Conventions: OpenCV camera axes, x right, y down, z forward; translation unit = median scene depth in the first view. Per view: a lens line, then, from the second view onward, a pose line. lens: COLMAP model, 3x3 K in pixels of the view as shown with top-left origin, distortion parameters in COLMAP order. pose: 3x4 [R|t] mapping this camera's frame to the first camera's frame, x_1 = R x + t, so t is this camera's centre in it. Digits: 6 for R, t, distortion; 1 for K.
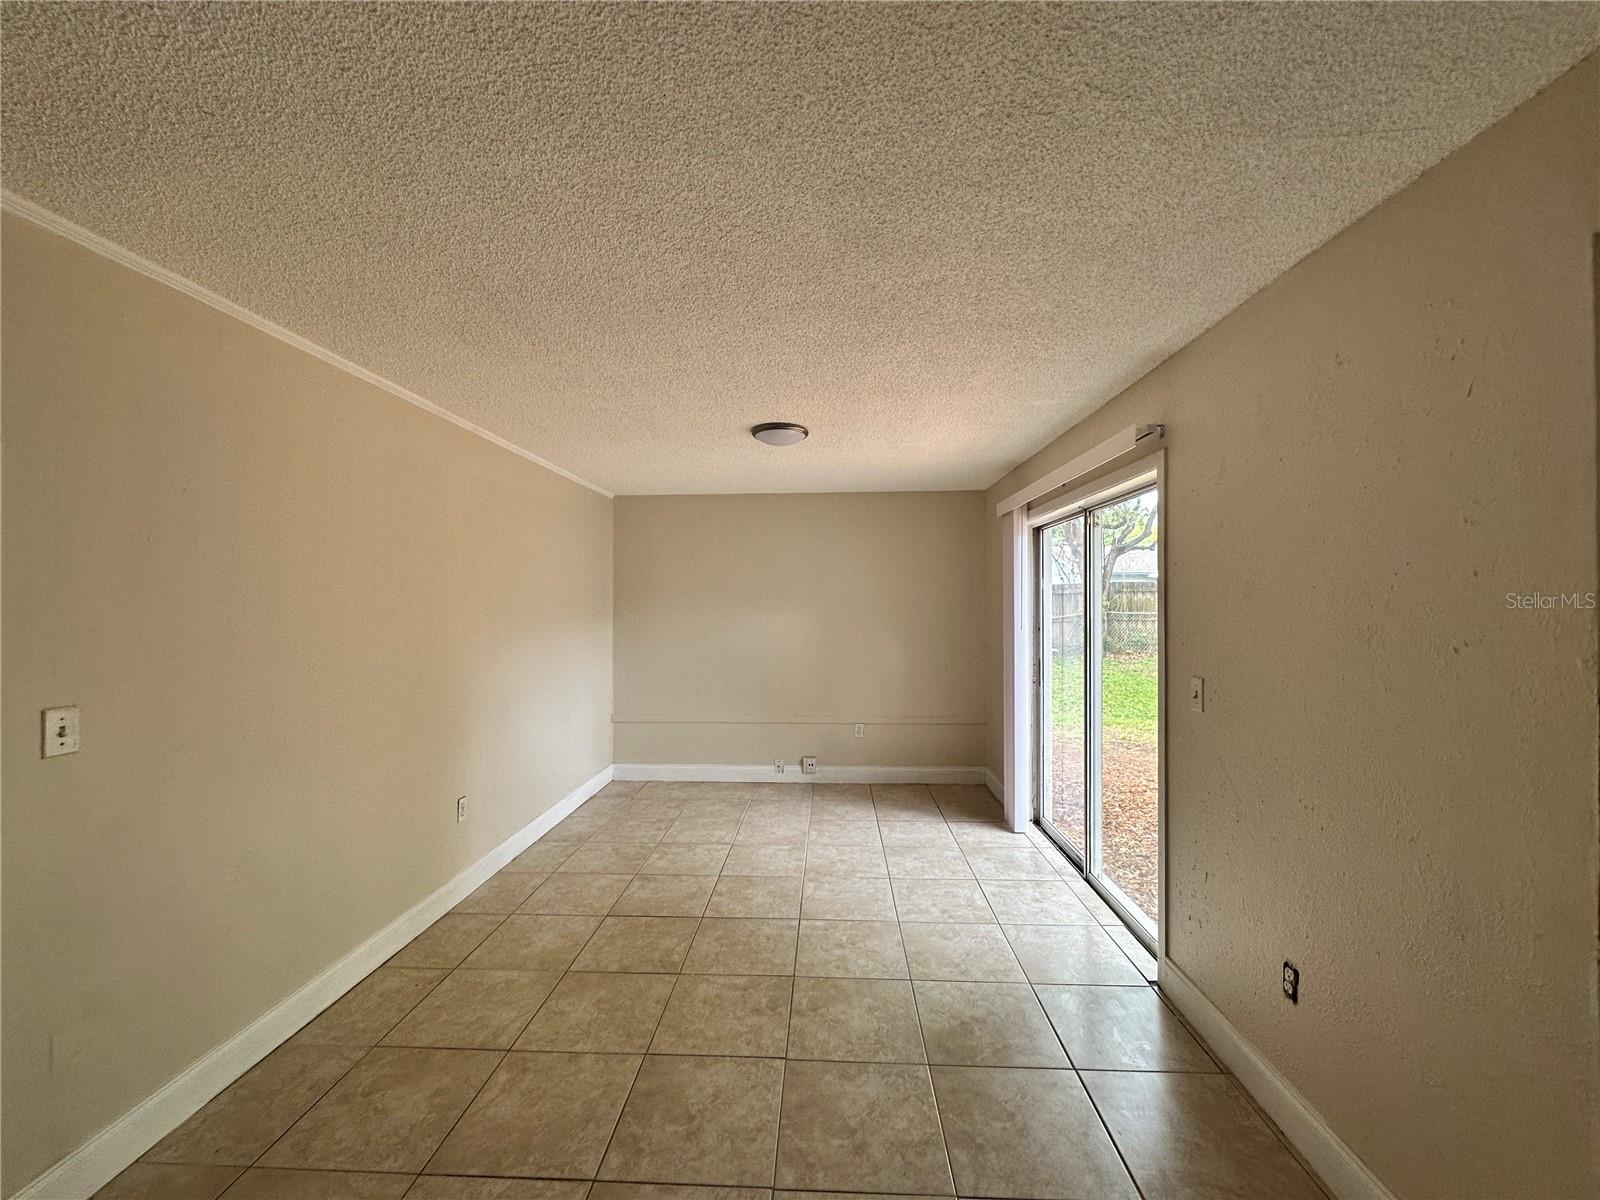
lens RADIAL K [[640.8, 0, 806.3], [0, 640.8, 600.0], [0, 0, 1]] dist [-0.002817, 0.000411]
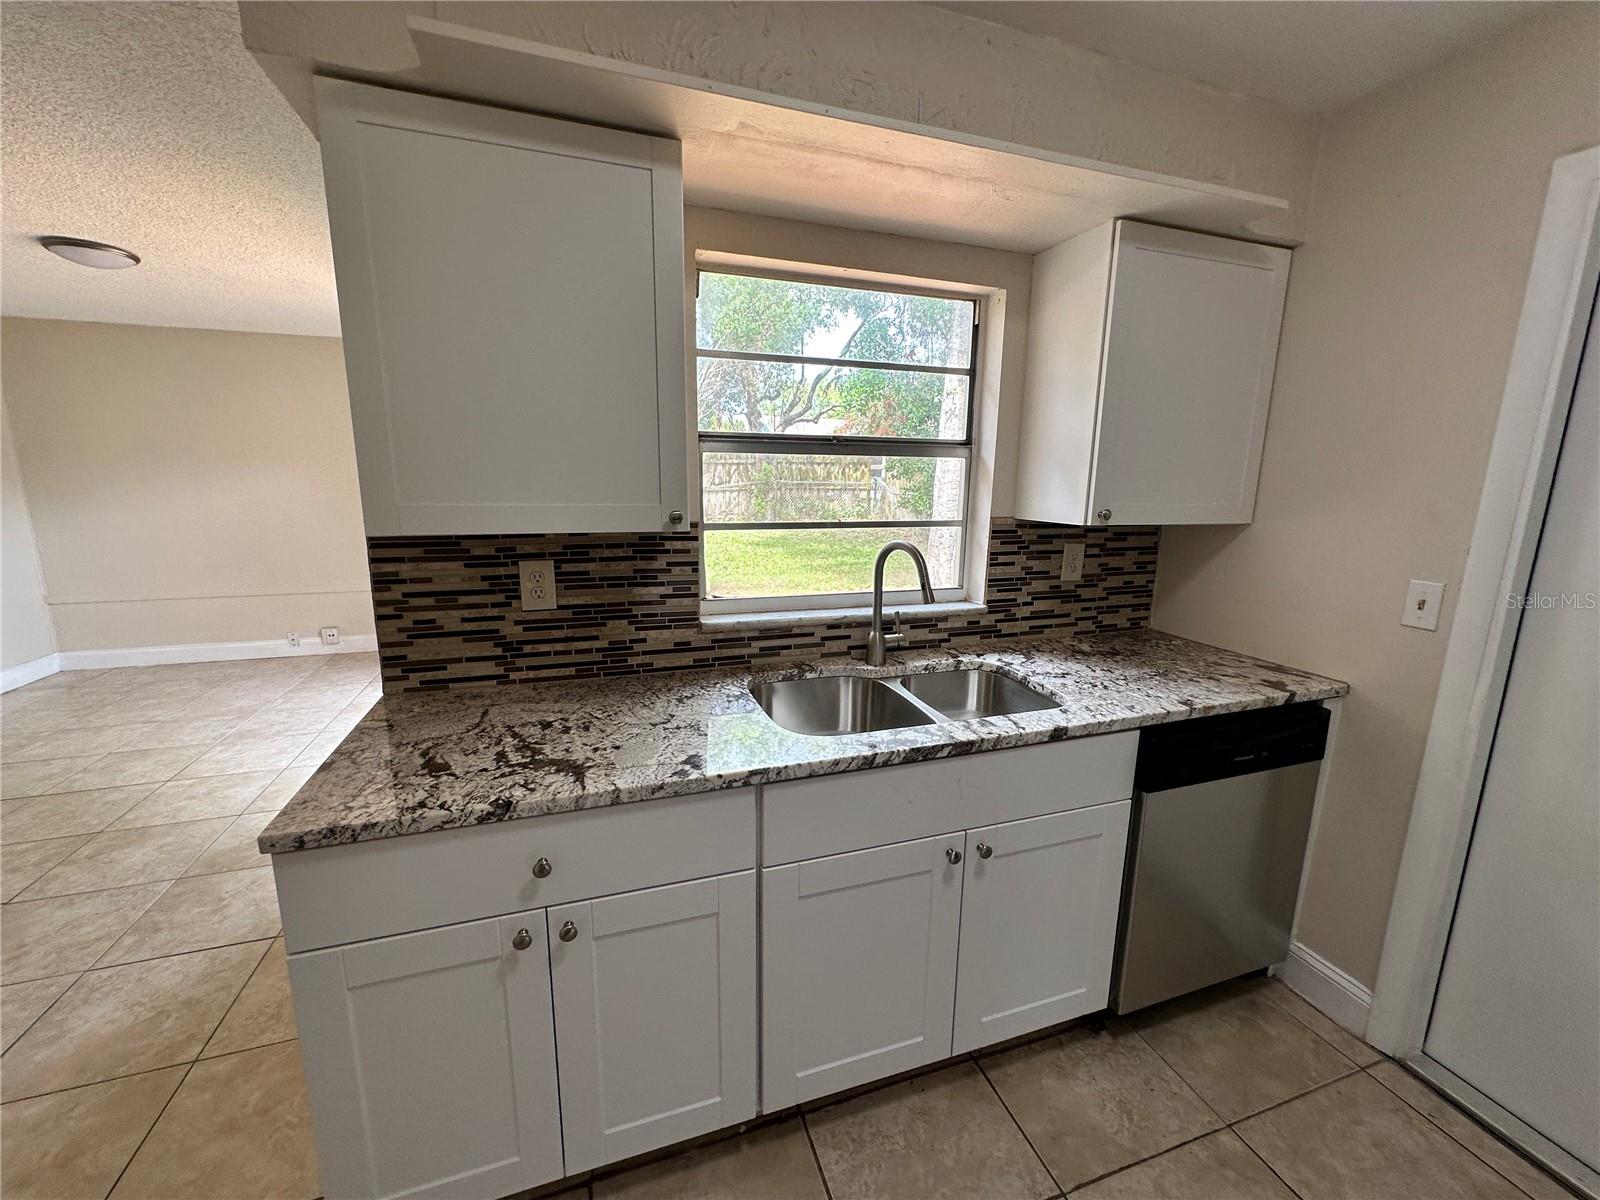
lens RADIAL K [[640.8, 0, 802.1], [0, 640.8, 598.1], [0, 0, 1]] dist [-0.002817, 0.000411]
pose [[0.930143, -0.057213, 0.362712, 0.367835], [-0.016103, 0.980481, 0.195953, 0.002973], [-0.366843, -0.188105, 0.911067, -0.145091]]
